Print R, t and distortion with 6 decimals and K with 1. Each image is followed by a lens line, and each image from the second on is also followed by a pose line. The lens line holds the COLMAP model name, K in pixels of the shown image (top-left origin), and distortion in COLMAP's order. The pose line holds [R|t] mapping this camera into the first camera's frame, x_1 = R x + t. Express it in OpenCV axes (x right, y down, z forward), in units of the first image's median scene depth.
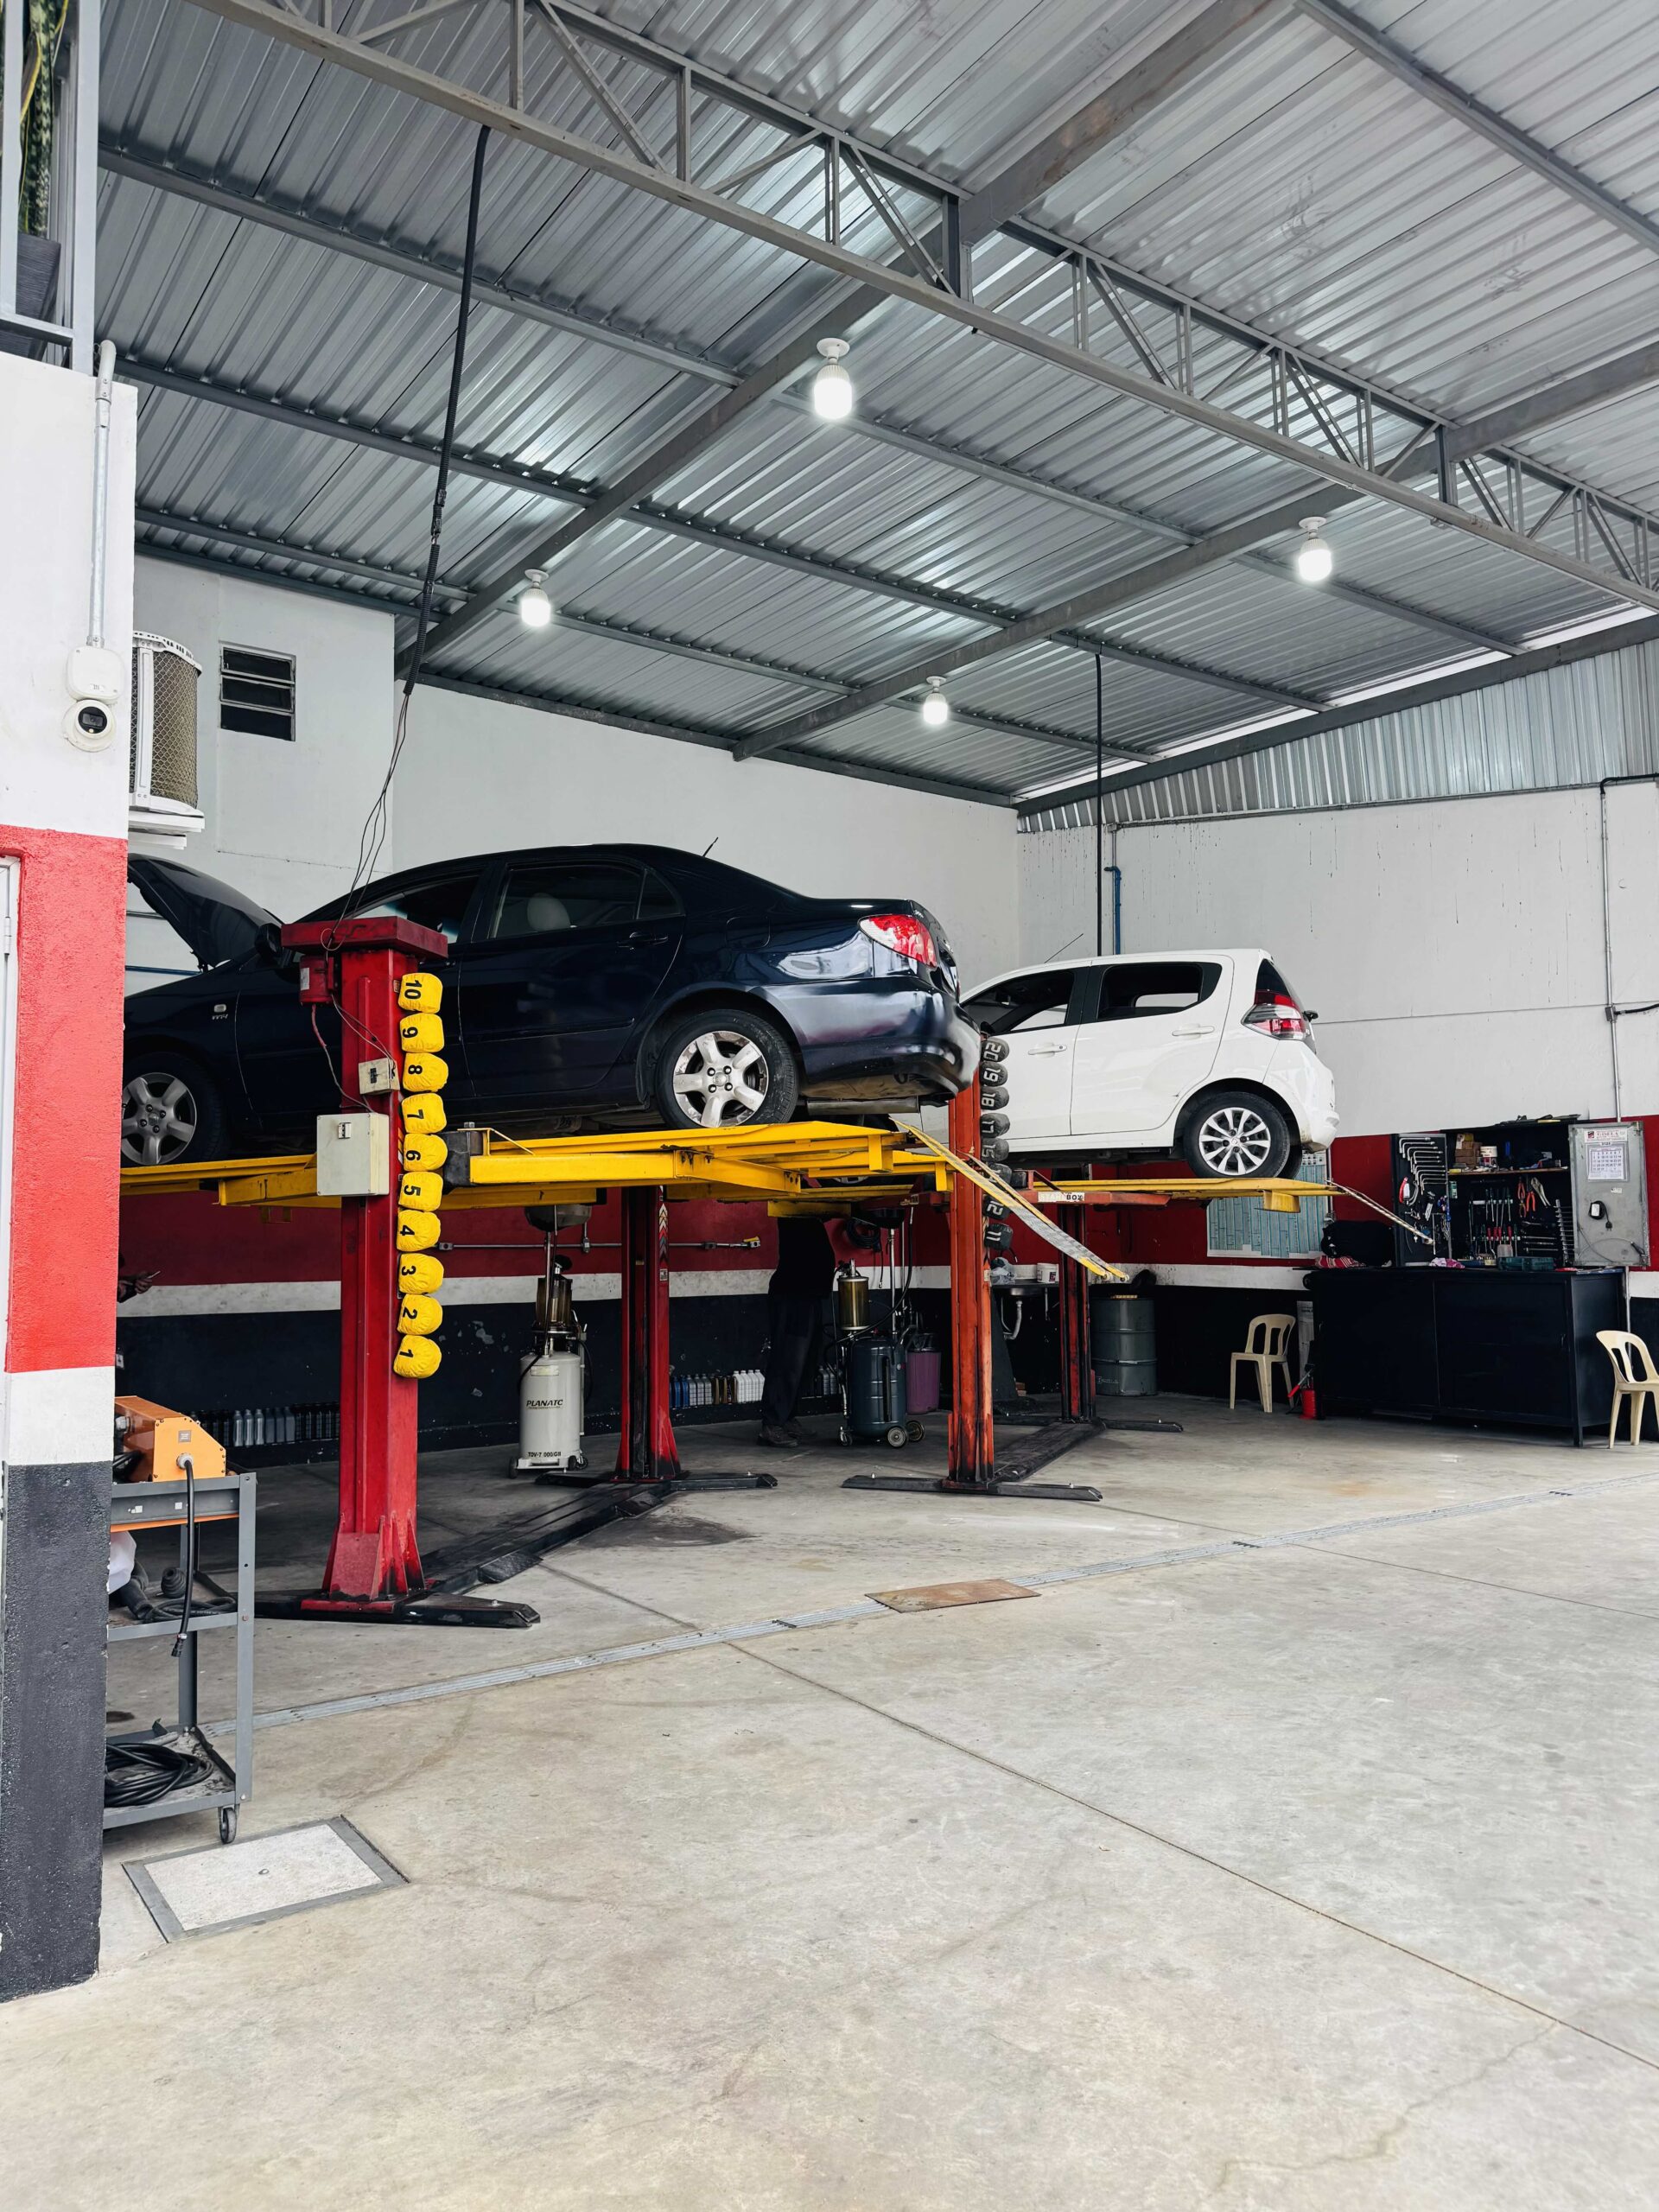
lens RADIAL K [[1550.6, 0, 820.4], [0, 1550.6, 1116.4], [0, 0, 1]] dist [0.118399, -0.115968]
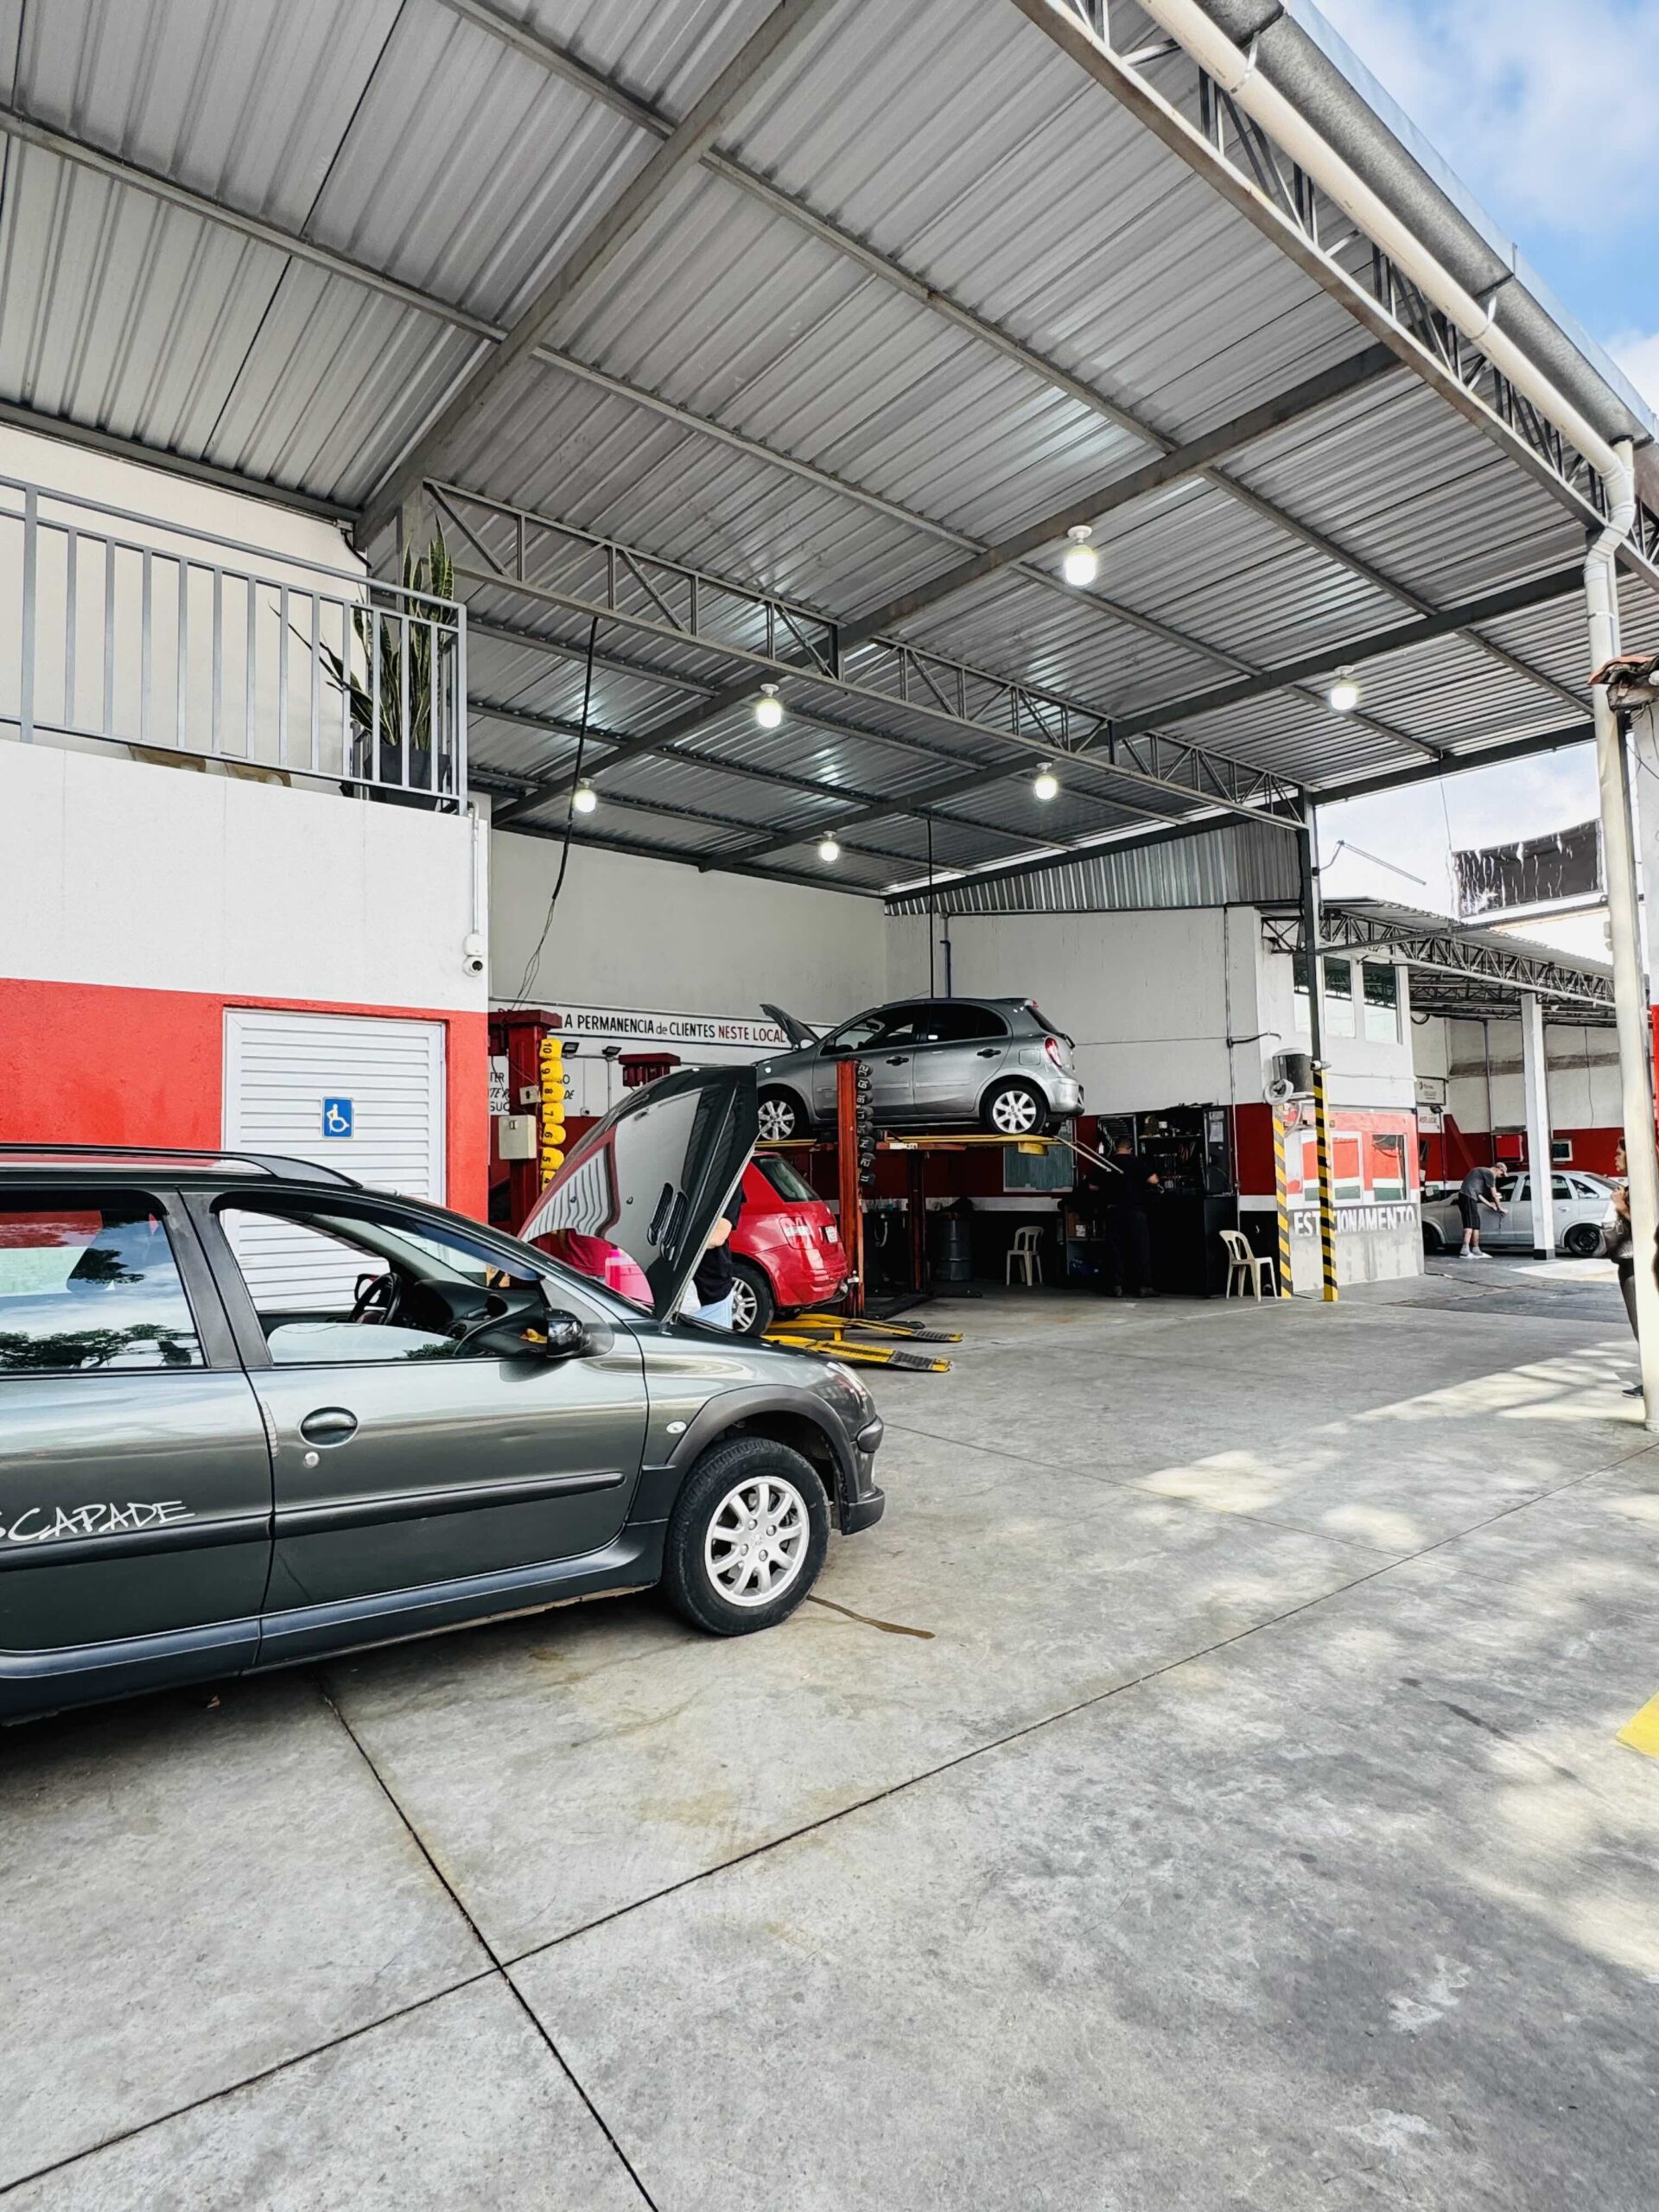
lens RADIAL K [[1184.3, 0, 829.5], [0, 1184.3, 1106.0], [0, 0, 1]] dist [-0.044448, -0.000032]
pose [[0.997592, -0.004857, 0.069189, -0.013317], [0.004072, 0.999926, 0.011476, -0.015473], [-0.069240, -0.011167, 0.997538, -0.243892]]
